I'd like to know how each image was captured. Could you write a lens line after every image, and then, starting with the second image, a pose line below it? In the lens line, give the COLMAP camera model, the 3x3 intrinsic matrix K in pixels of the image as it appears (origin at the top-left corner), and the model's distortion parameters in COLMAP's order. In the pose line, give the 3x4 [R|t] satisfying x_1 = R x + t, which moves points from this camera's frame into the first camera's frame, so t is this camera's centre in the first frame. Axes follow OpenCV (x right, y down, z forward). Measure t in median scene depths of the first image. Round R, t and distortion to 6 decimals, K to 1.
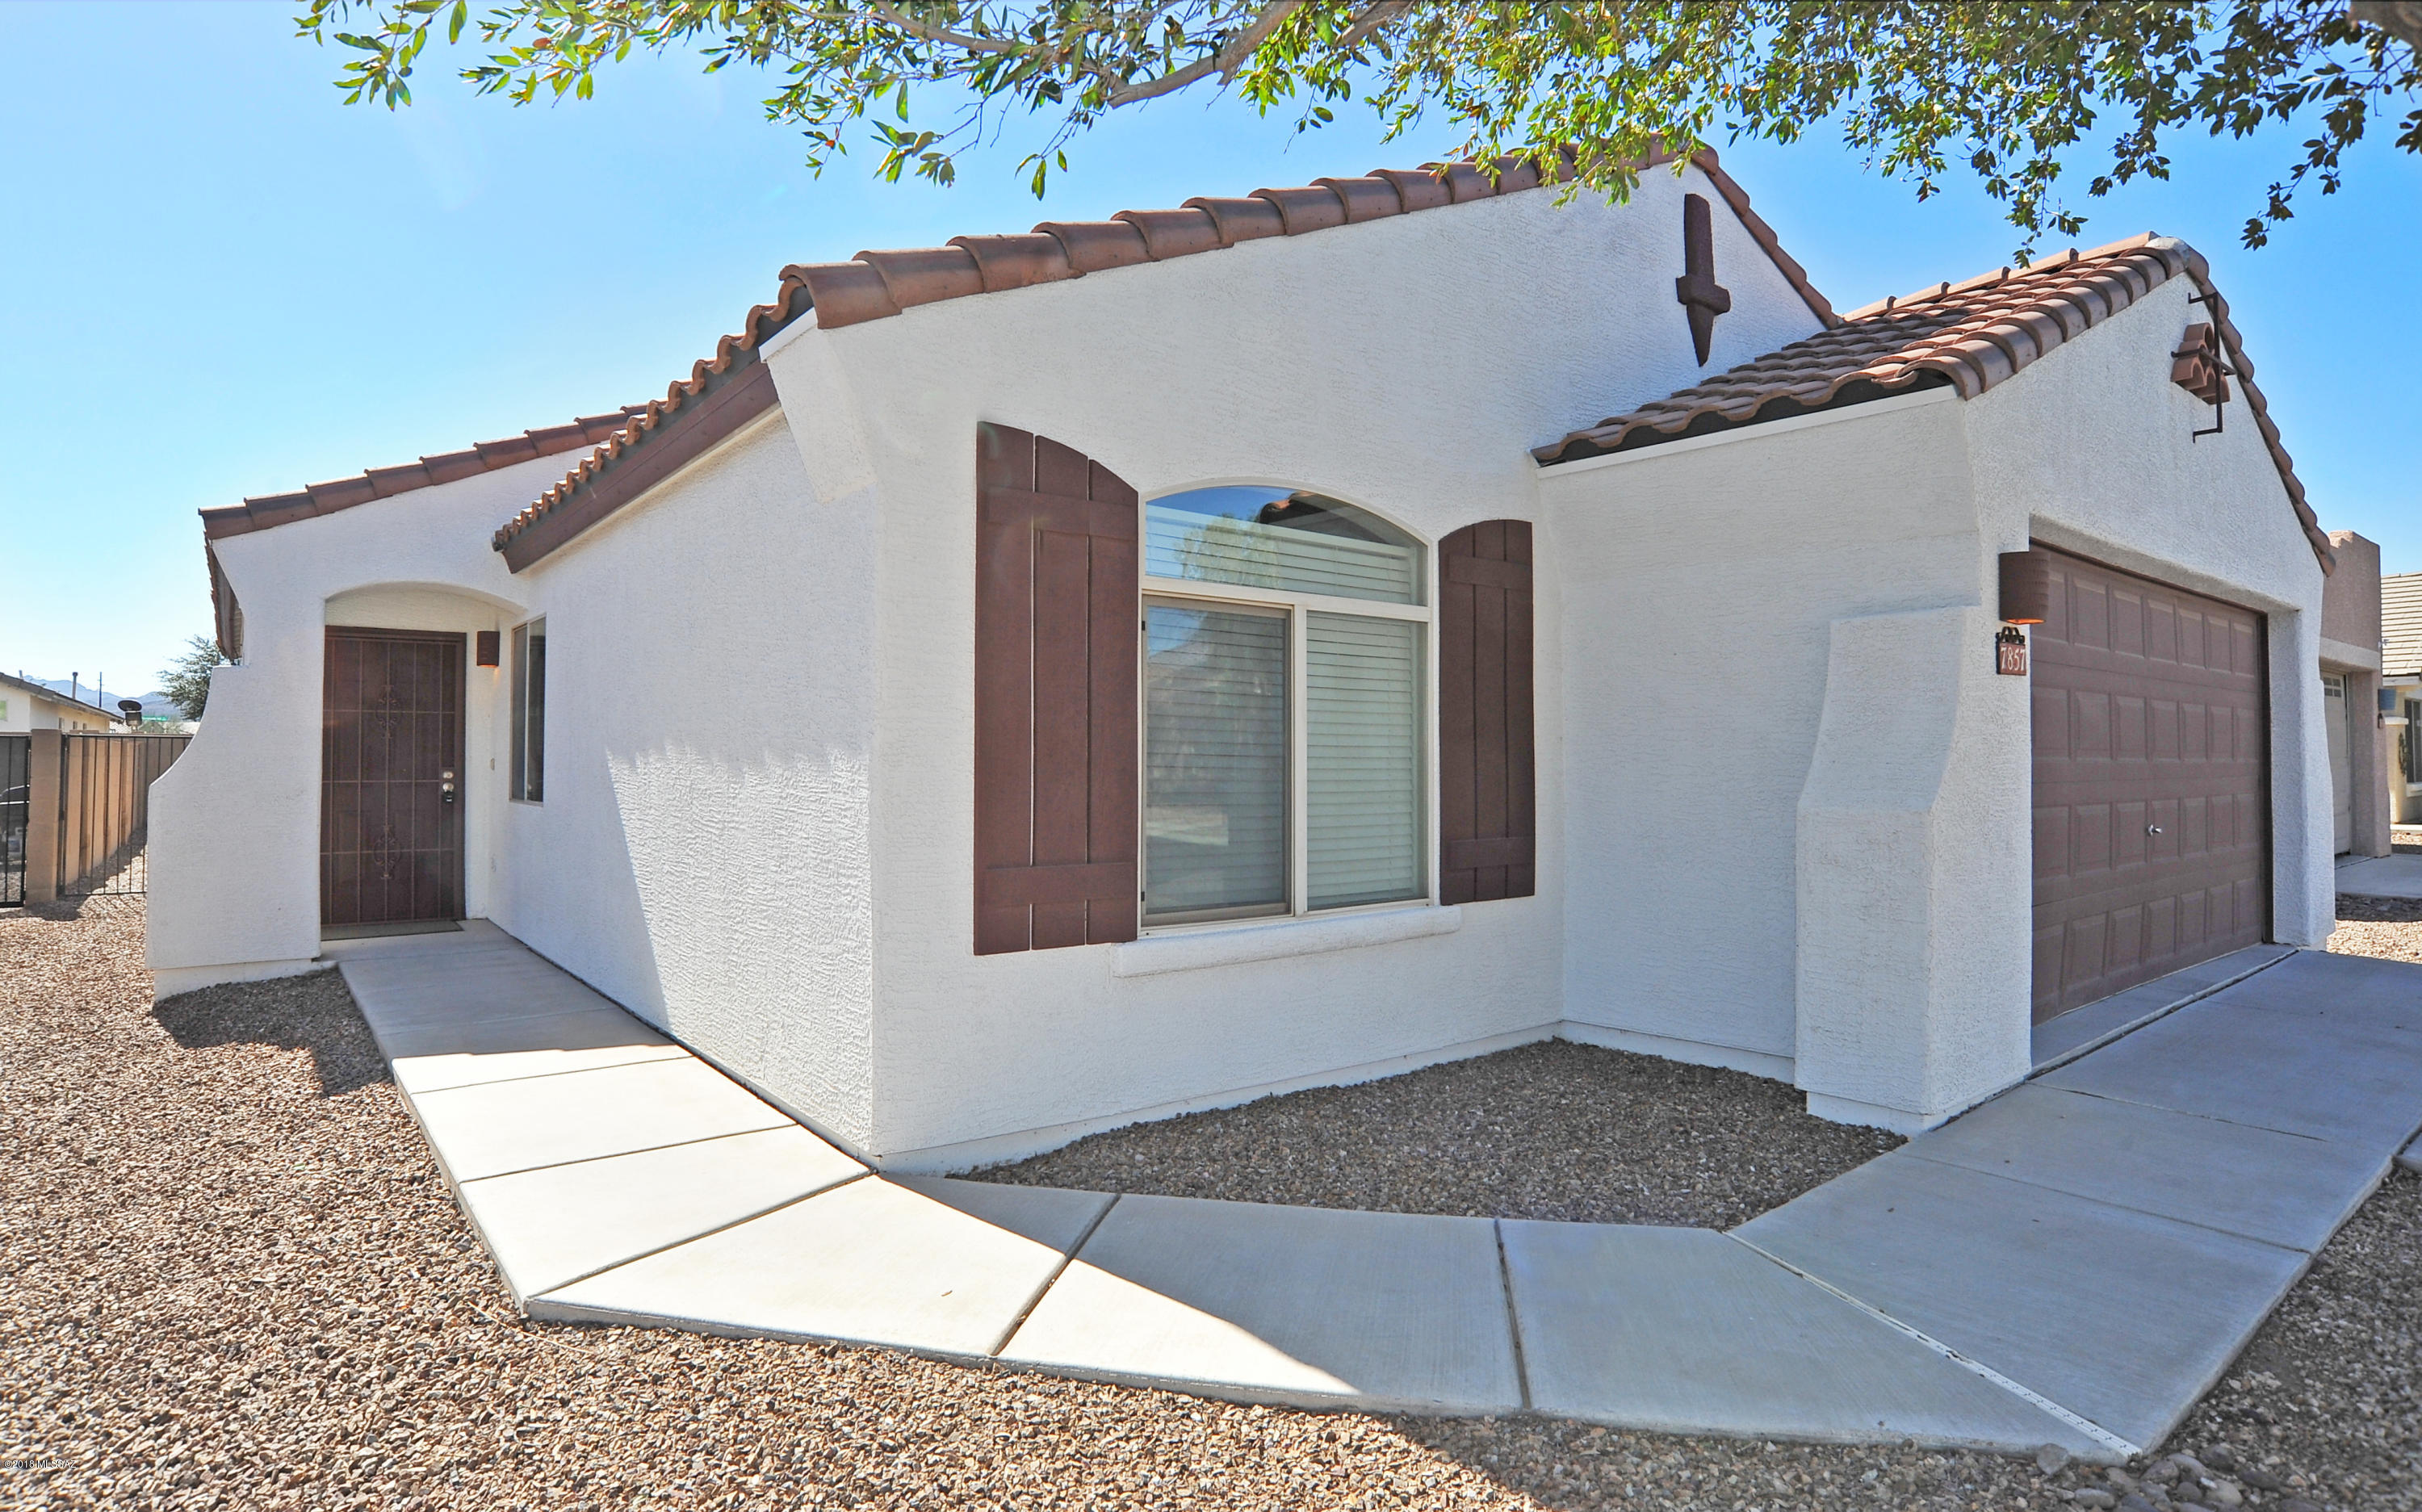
lens RADIAL K [[1393.8, 0, 1211.0], [0, 1393.8, 756.0], [0, 0, 1]] dist [-0.108407, 0.000372]
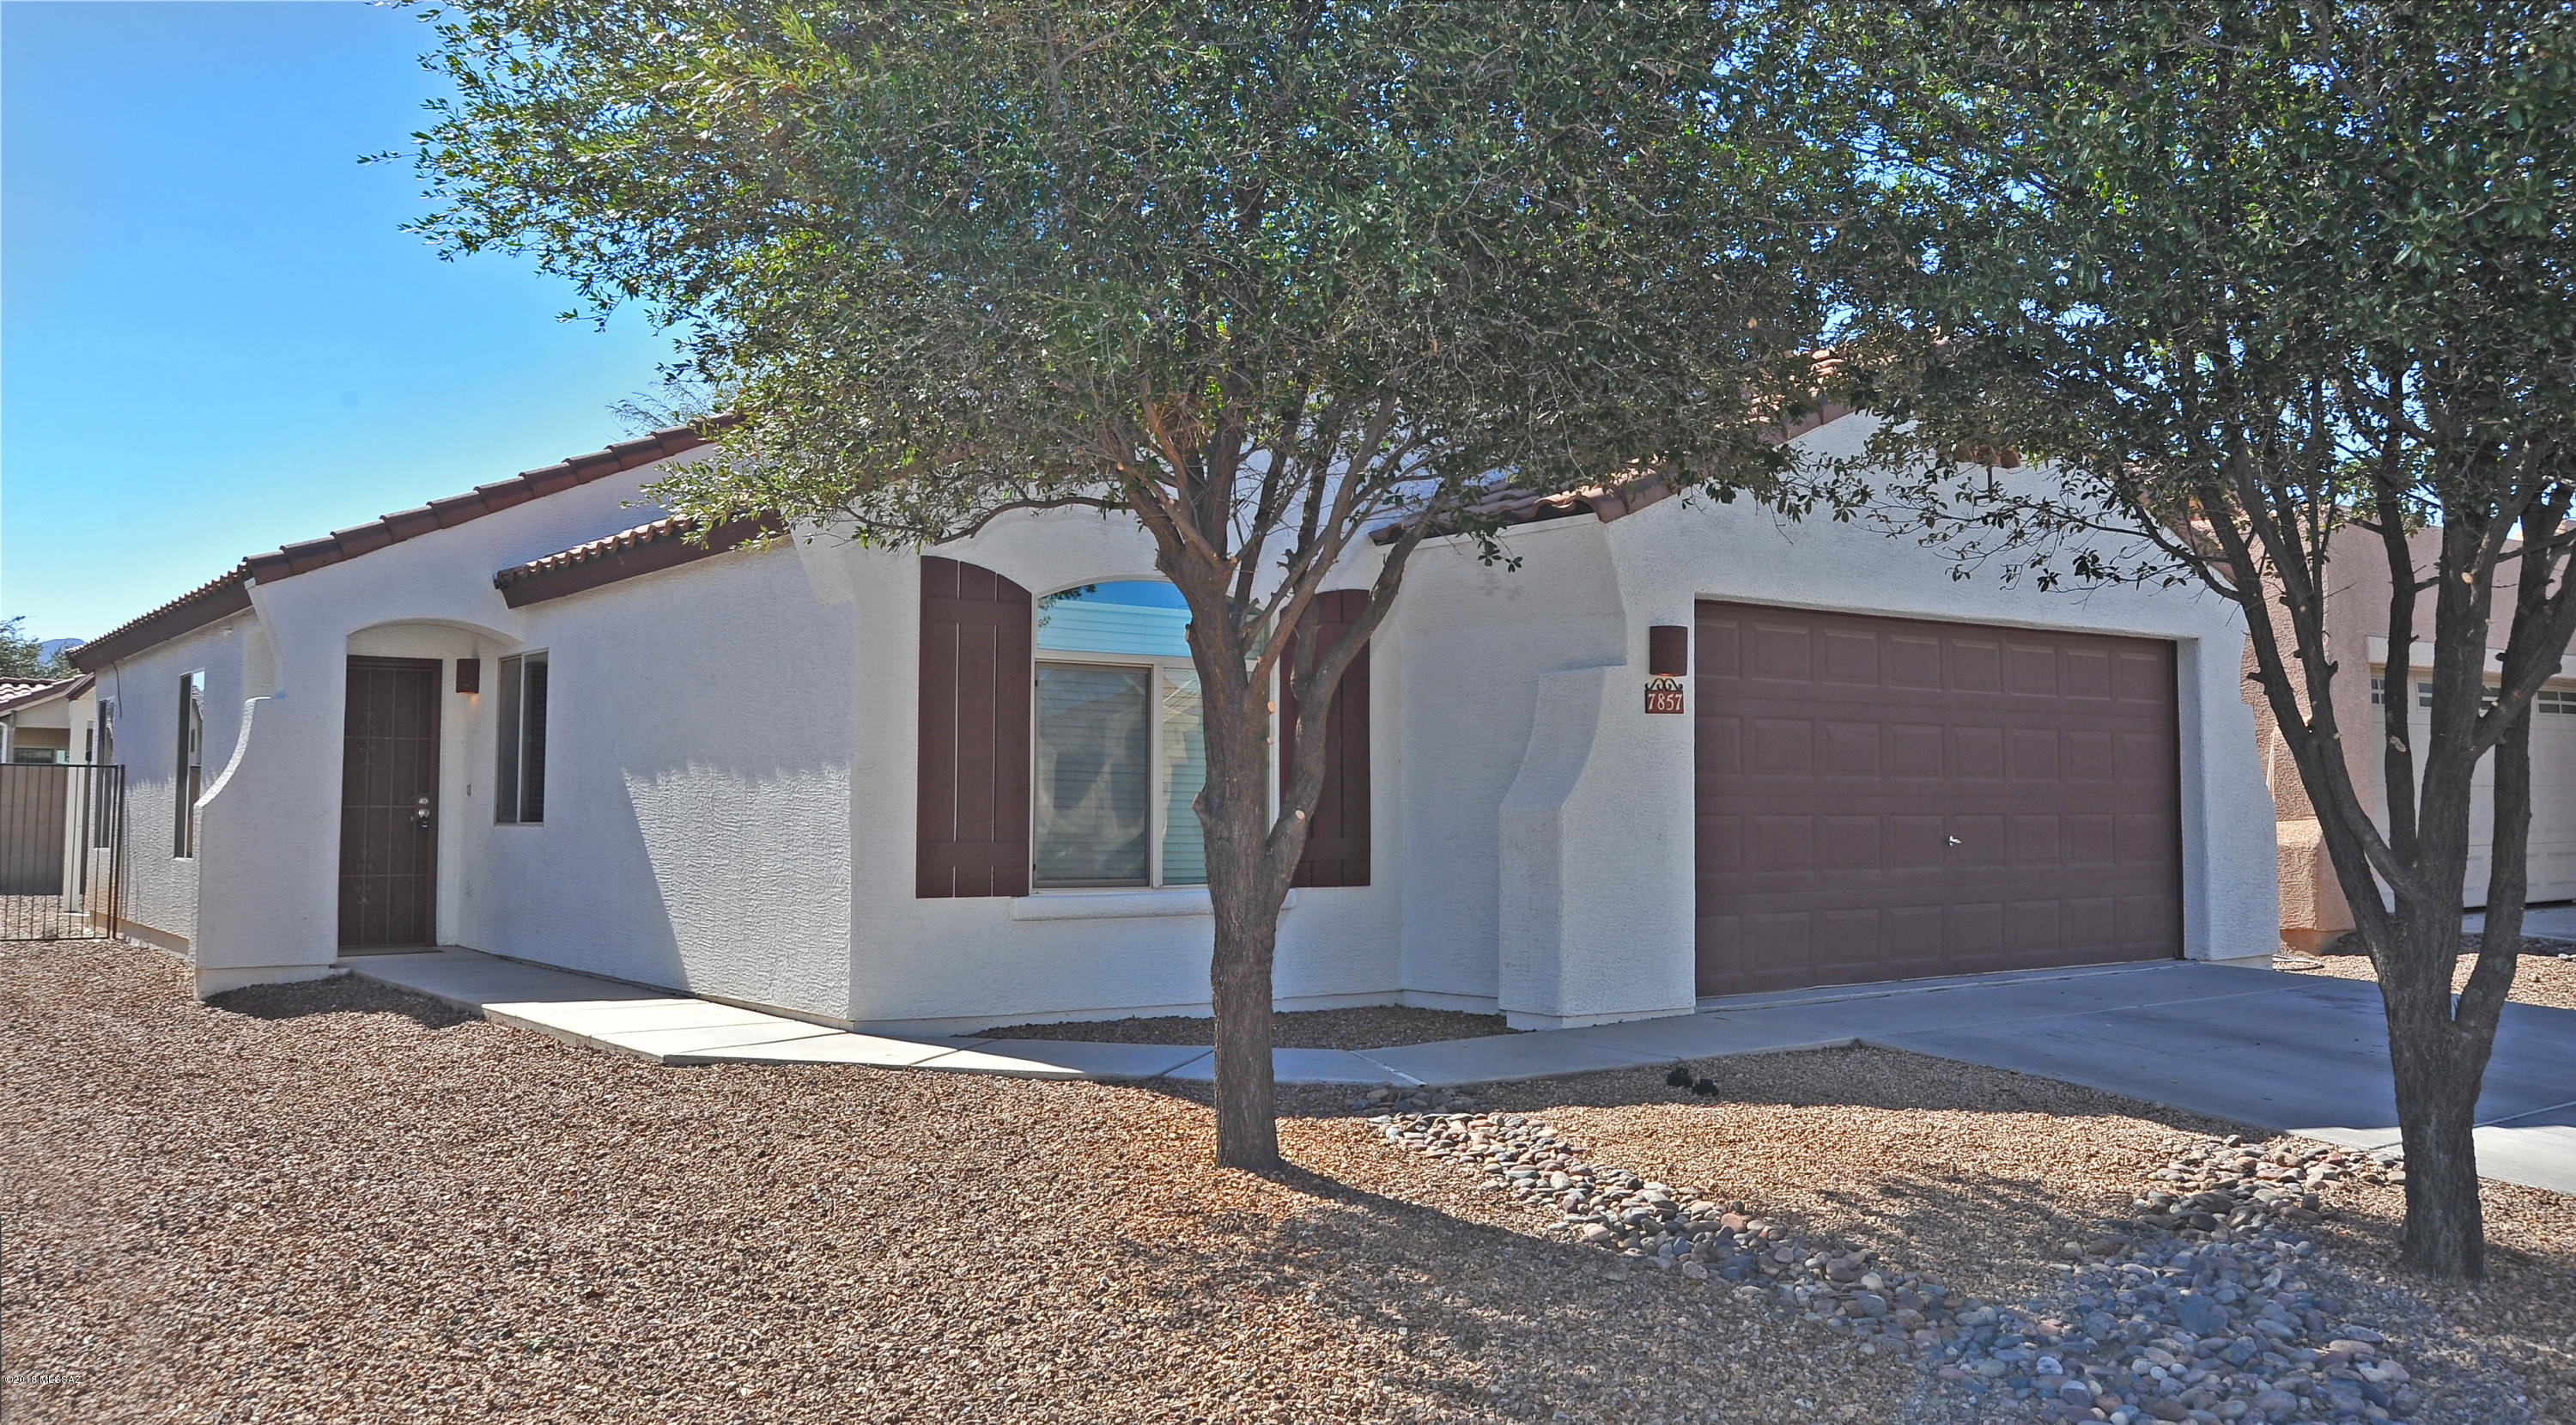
lens RADIAL K [[1988.0, 0, 1288.0], [0, 1988.0, 712.5], [0, 0, 1]] dist [-0.141550, -0.002298]
pose [[0.999897, -0.000747, -0.014310, 0.222202], [0.000113, 0.999023, -0.044196, 0.026861], [0.014329, 0.044189, 0.998920, -0.971590]]
